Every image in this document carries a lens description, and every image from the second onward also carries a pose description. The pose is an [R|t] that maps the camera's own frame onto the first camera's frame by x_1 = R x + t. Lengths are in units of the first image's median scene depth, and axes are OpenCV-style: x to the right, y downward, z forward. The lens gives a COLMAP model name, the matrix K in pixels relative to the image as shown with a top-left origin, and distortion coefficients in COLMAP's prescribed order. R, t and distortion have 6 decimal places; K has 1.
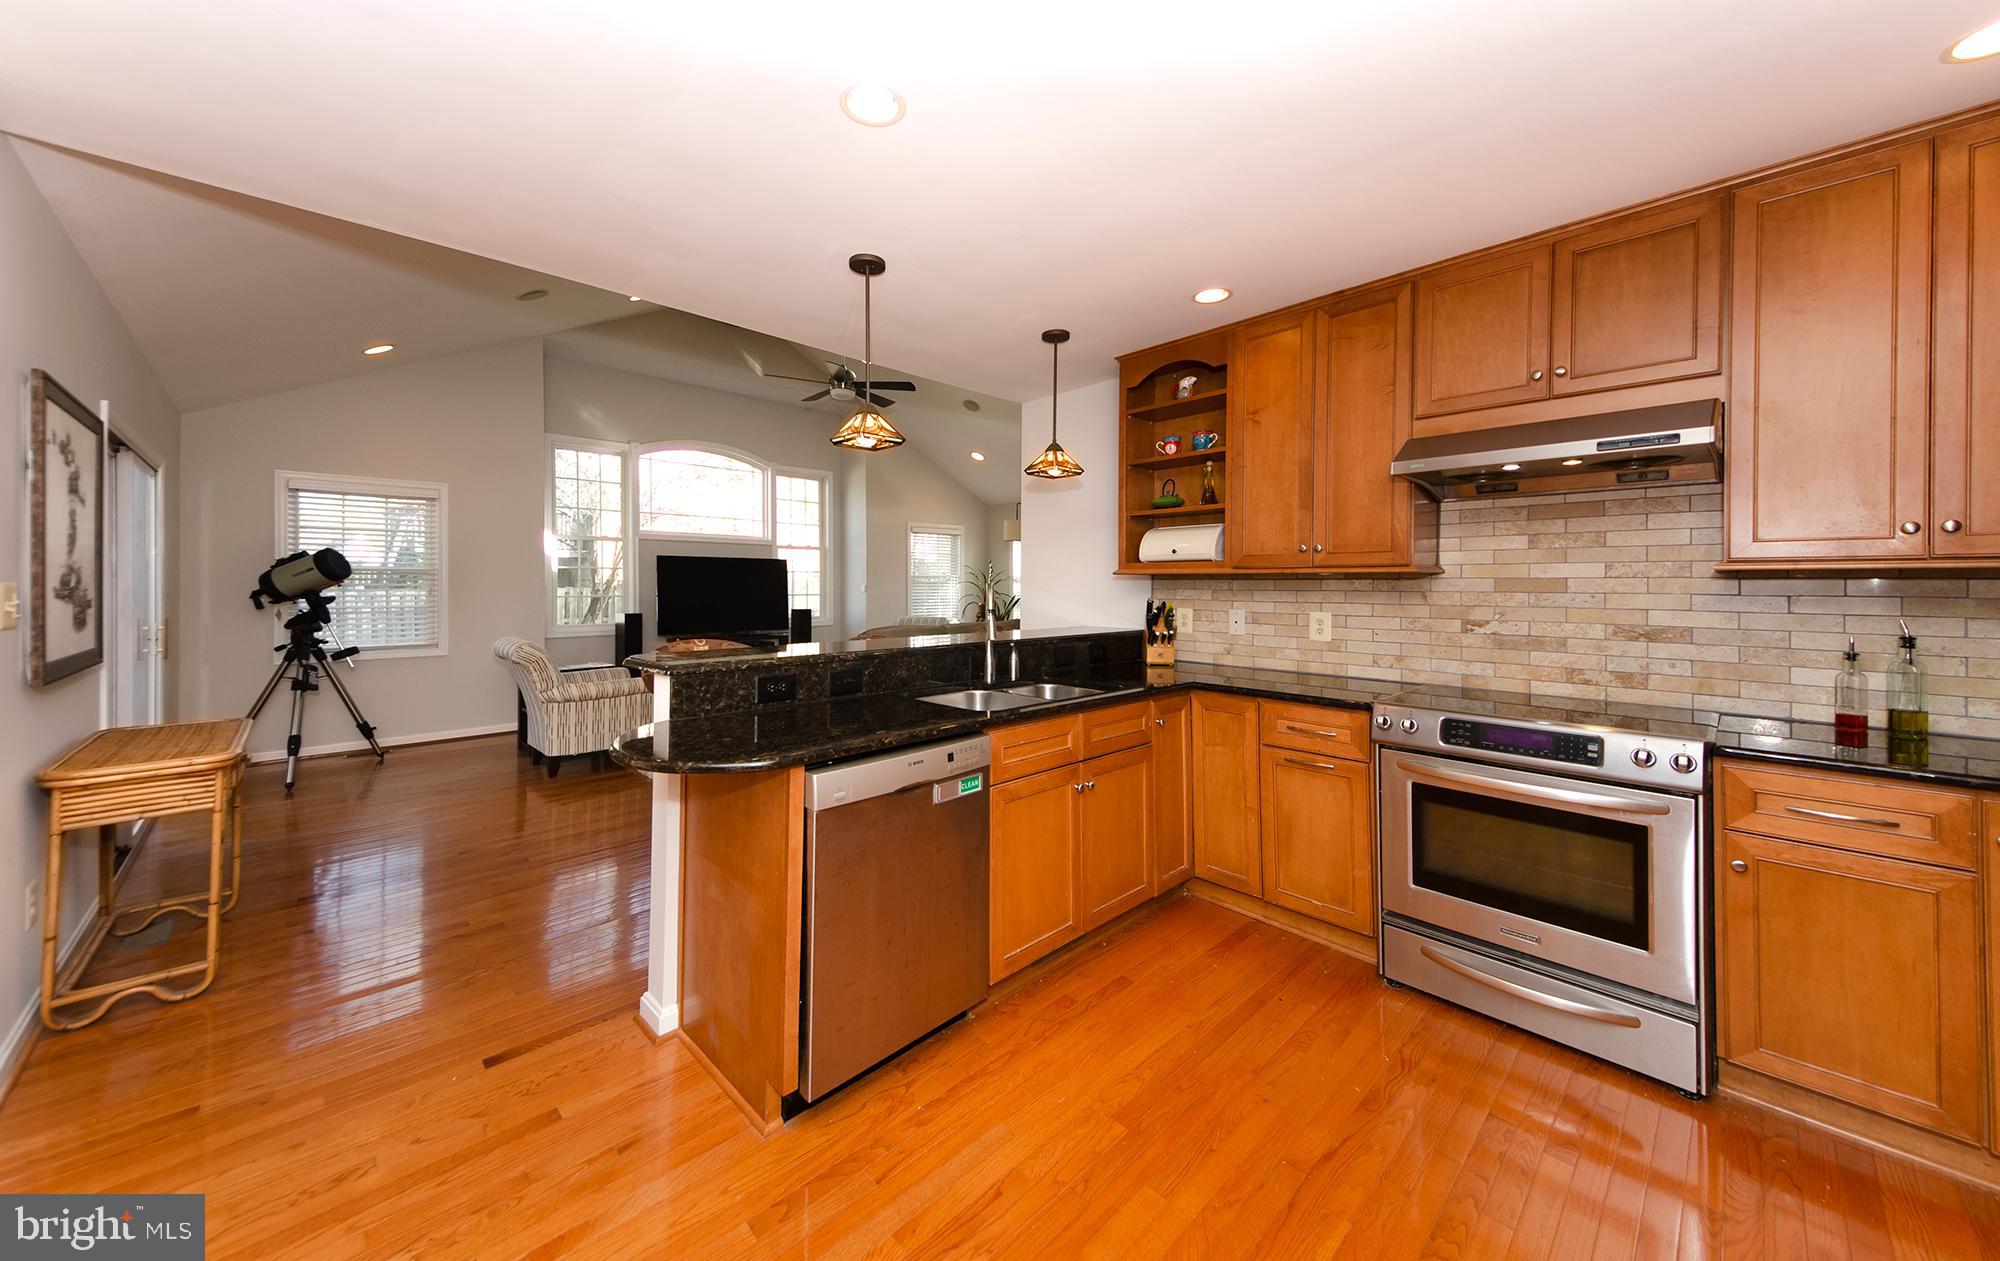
lens RADIAL K [[709.3, 0, 993.9], [0, 709.3, 584.9], [0, 0, 1]] dist [0.011752, -0.000187]
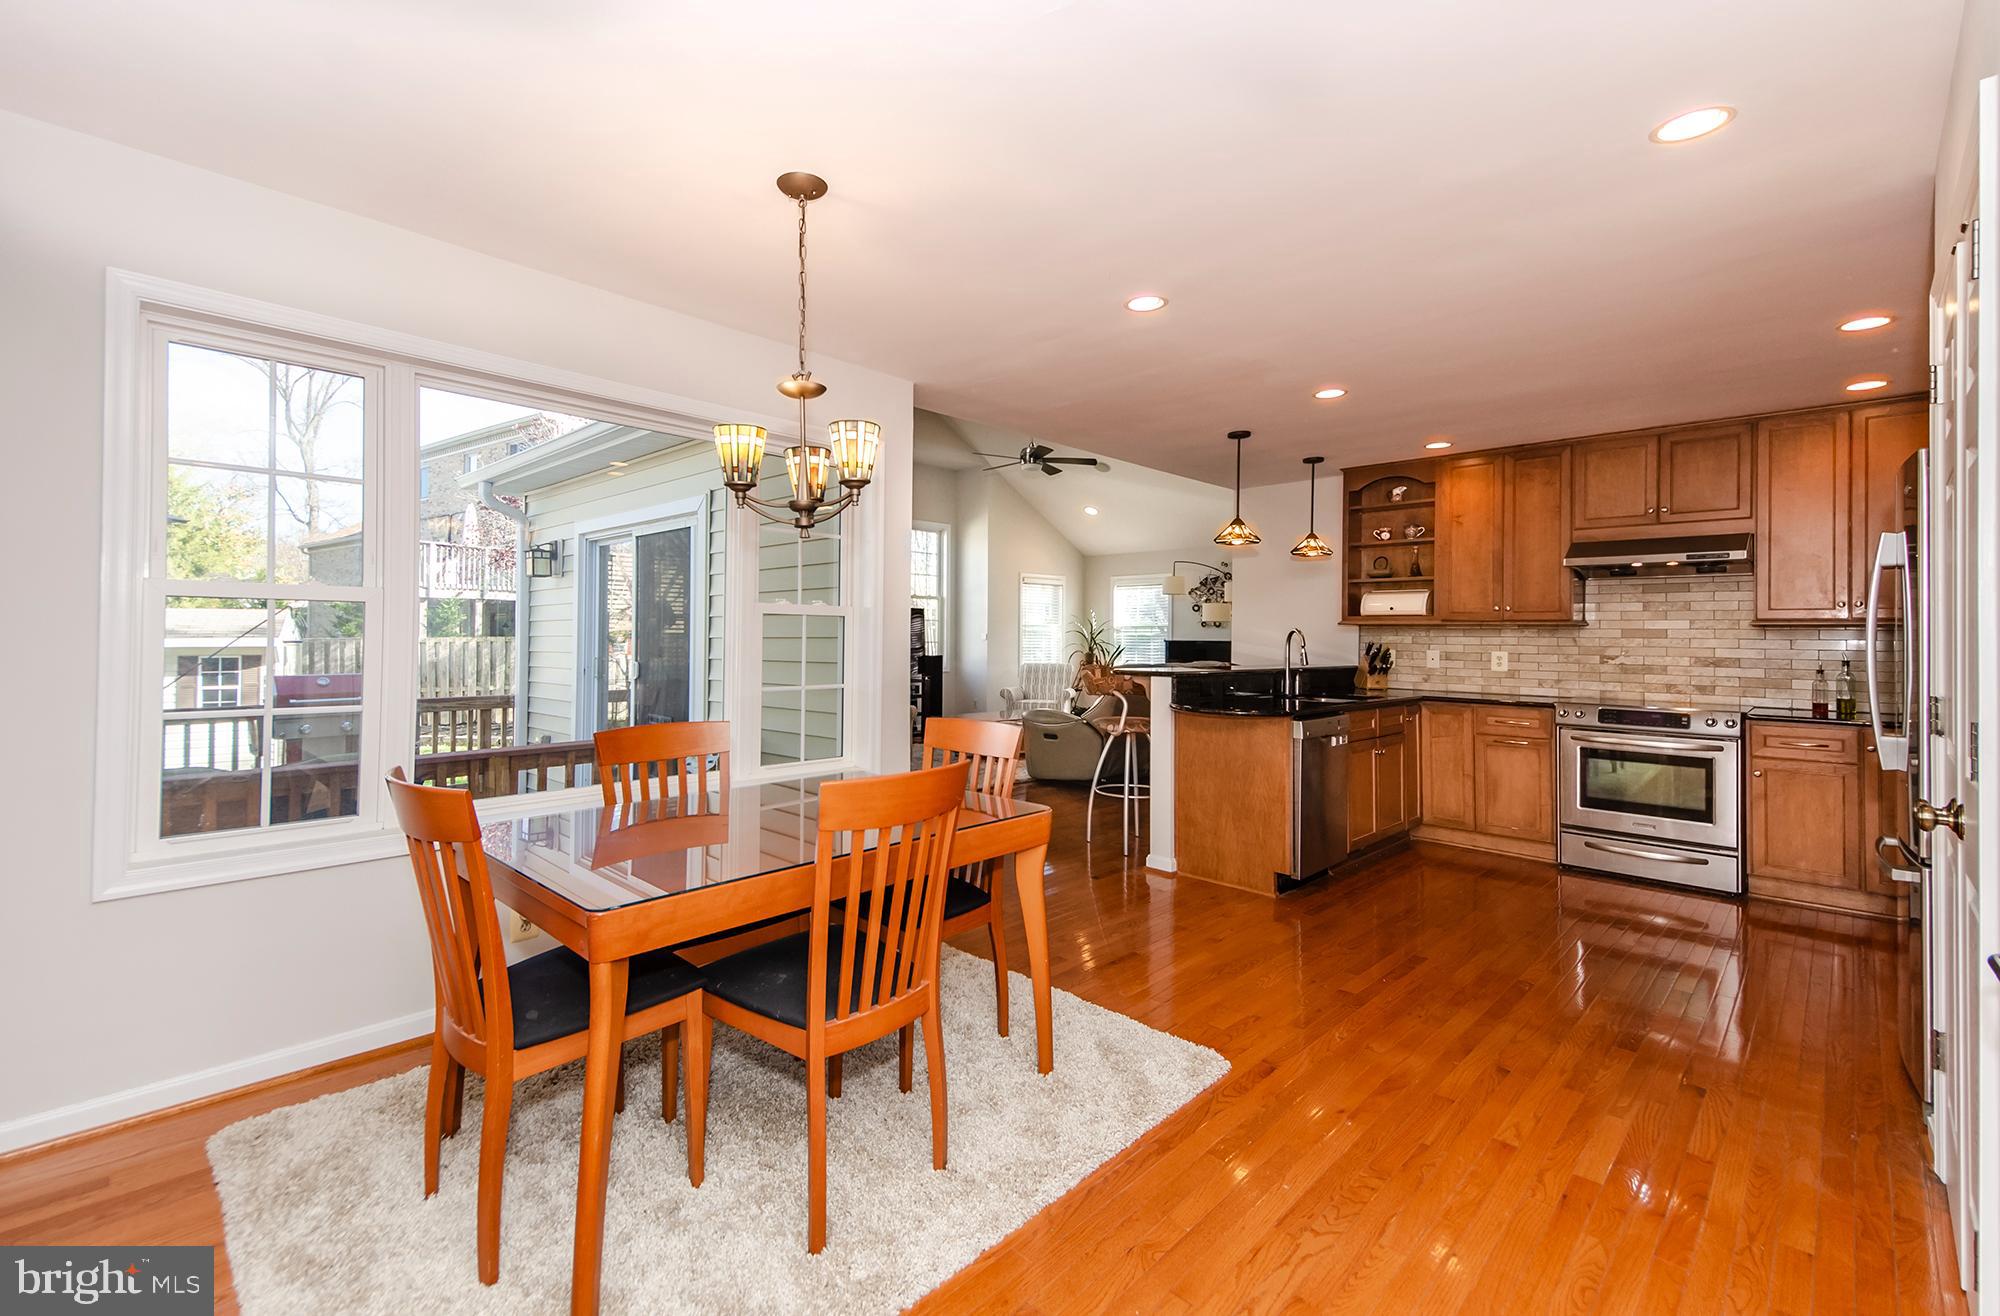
lens RADIAL K [[860.4, 0, 959.6], [0, 860.4, 625.4], [0, 0, 1]] dist [0.000737, 0.000212]
pose [[0.999894, 0.009143, 0.011350, -0.746340], [-0.008980, 0.999857, -0.014326, 0.021809], [-0.011480, 0.014222, 0.999833, -0.846223]]
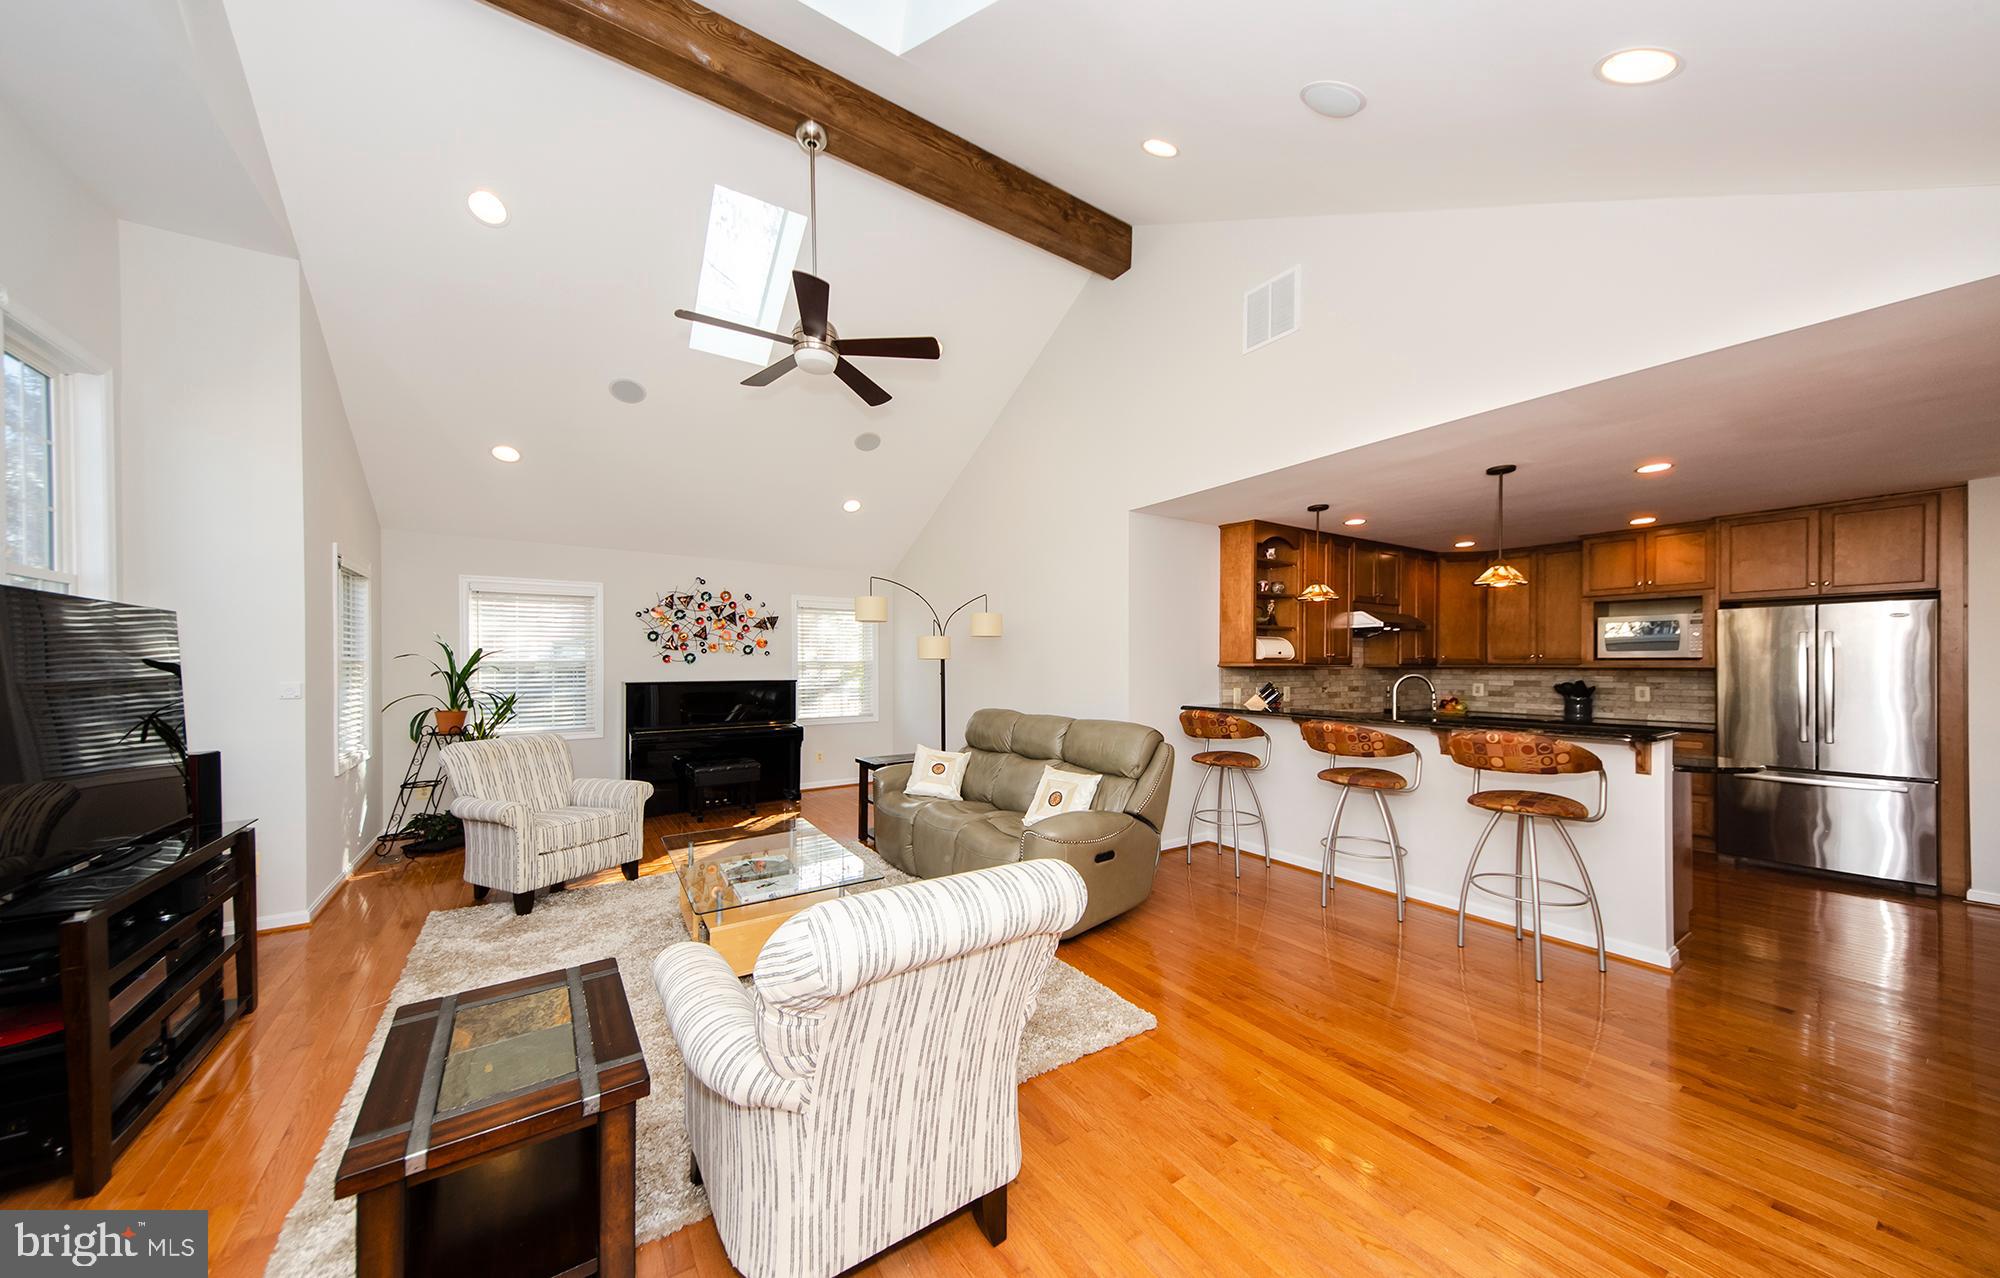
lens RADIAL K [[675.5, 0, 994.6], [0, 675.5, 667.8], [0, 0, 1]] dist [0.015877, -0.000061]
pose [[0.173064, -0.005531, 0.984895, -1.624024], [0.003251, 0.999982, 0.005045, -0.027271], [-0.984905, 0.002329, 0.173079, 1.605632]]
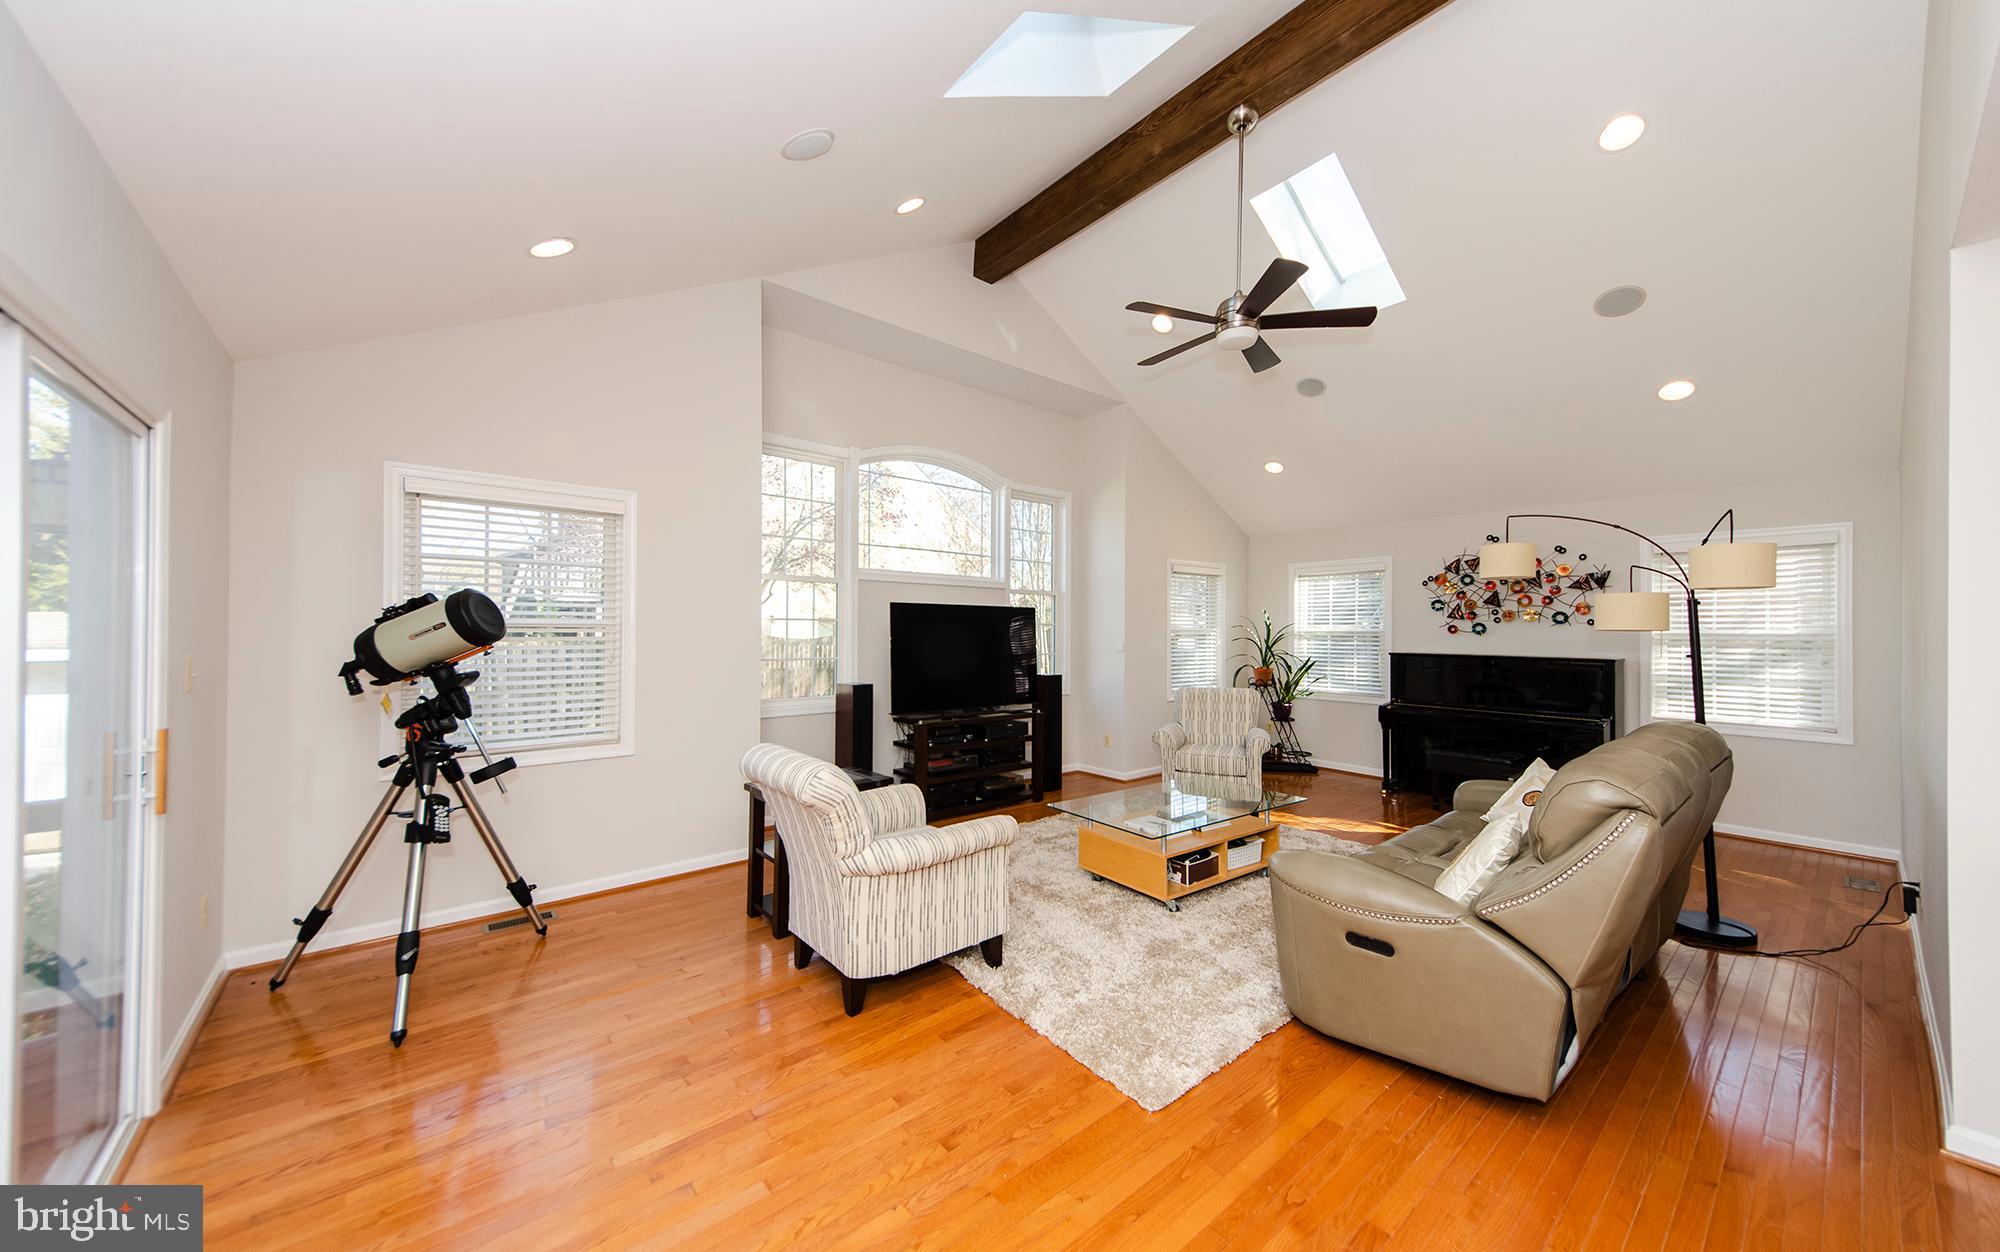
lens RADIAL K [[692.2, 0, 1000.0], [0, 692.2, 626.0], [0, 0, 1]] dist [0.027630, 0.000025]
pose [[0.996829, 0.006971, -0.079263, -0.796863], [-0.007448, 0.999956, -0.005727, -0.036382], [0.079219, 0.006299, 0.996837, 0.816478]]
